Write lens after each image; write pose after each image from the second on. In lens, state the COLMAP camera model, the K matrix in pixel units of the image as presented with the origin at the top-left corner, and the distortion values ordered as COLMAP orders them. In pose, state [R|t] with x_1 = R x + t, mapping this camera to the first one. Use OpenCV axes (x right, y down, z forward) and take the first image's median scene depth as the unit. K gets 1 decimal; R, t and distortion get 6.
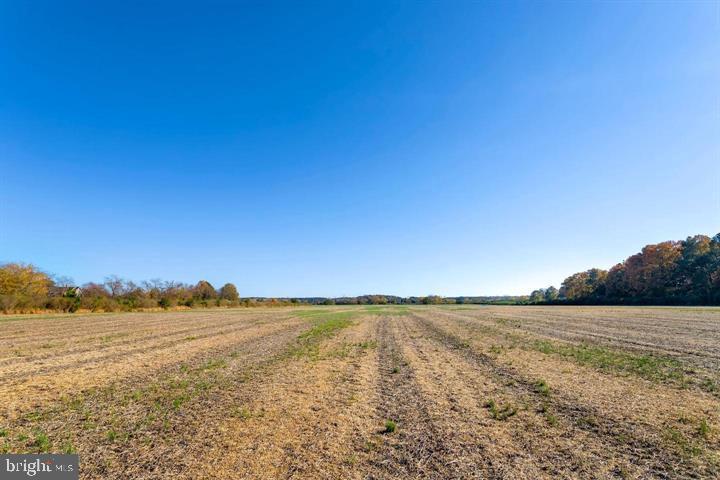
lens RADIAL K [[350.7, 0, 364.9], [0, 350.7, 238.3], [0, 0, 1]] dist [0.008419, 0.002581]
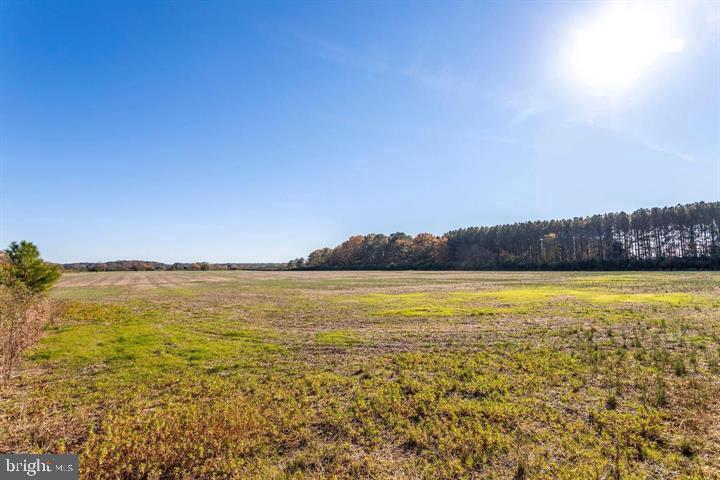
lens RADIAL K [[350.7, 0, 362.9], [0, 350.7, 241.7], [0, 0, 1]] dist [0.008419, 0.002581]
pose [[0.802363, 0.047379, 0.594952, -0.154854], [-0.109208, 0.991669, 0.068307, -0.065790], [-0.586760, -0.119780, 0.800853, -0.353196]]
